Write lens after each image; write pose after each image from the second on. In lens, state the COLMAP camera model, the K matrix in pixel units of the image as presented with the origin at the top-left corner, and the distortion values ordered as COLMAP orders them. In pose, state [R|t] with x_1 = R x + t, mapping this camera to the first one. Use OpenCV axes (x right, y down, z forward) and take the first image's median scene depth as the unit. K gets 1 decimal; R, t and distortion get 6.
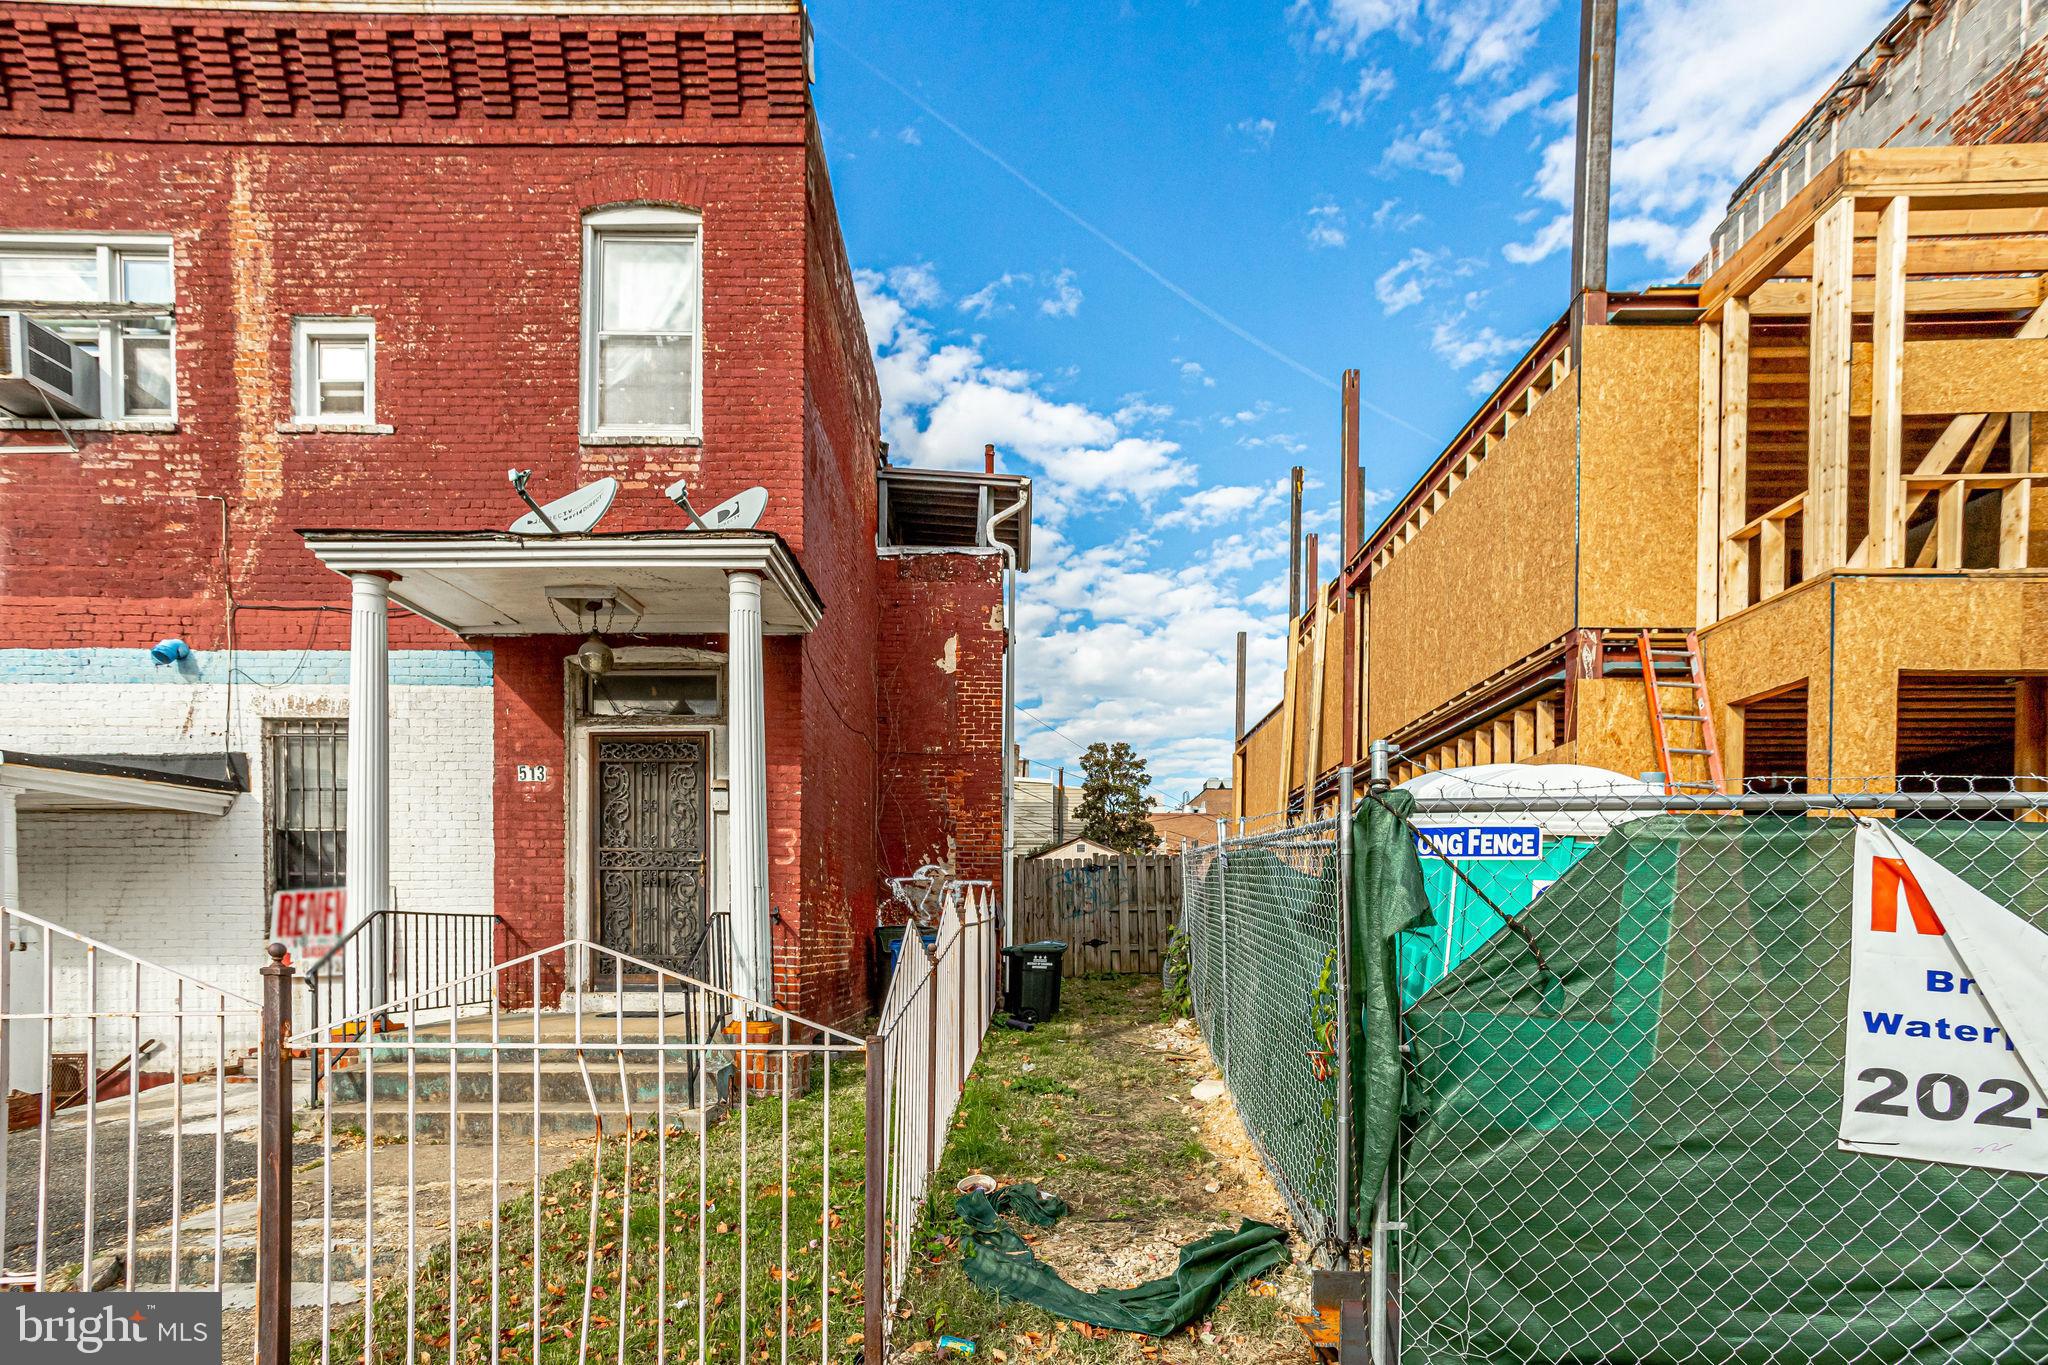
lens RADIAL K [[1002.6, 0, 1032.9], [0, 1002.6, 863.0], [0, 0, 1]] dist [-0.014686, 0.022158]
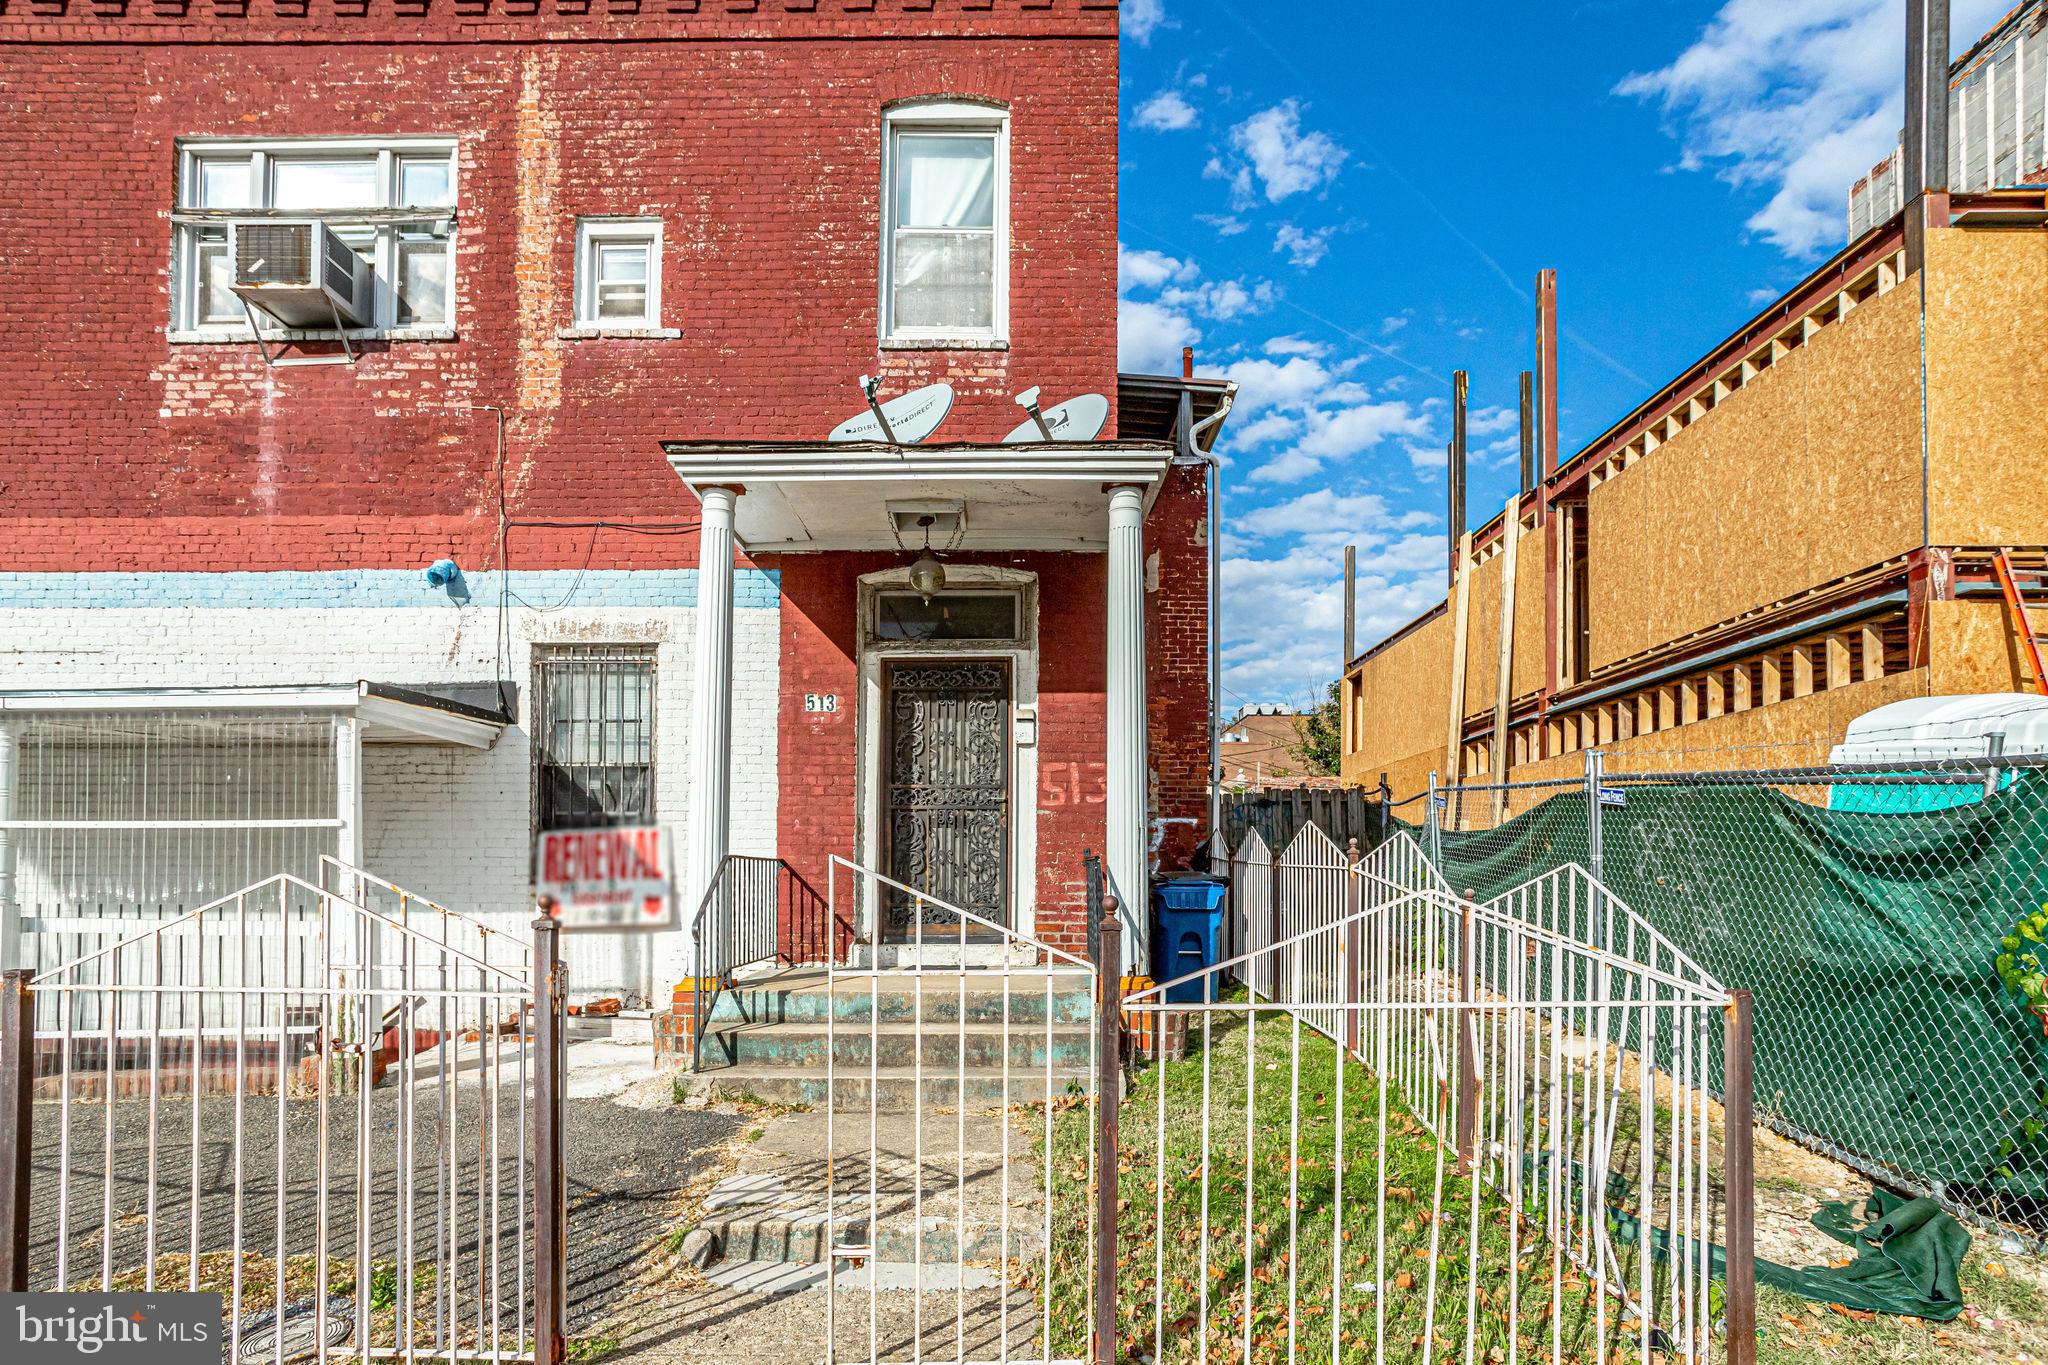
lens RADIAL K [[1098.7, 0, 1032.0], [0, 1098.7, 765.4], [0, 0, 1]] dist [-0.042315, 0.035333]
pose [[0.999911, -0.002625, 0.013067, -0.327042], [0.002993, 0.999597, -0.028238, -0.003708], [-0.012987, 0.028274, 0.999516, -0.000903]]
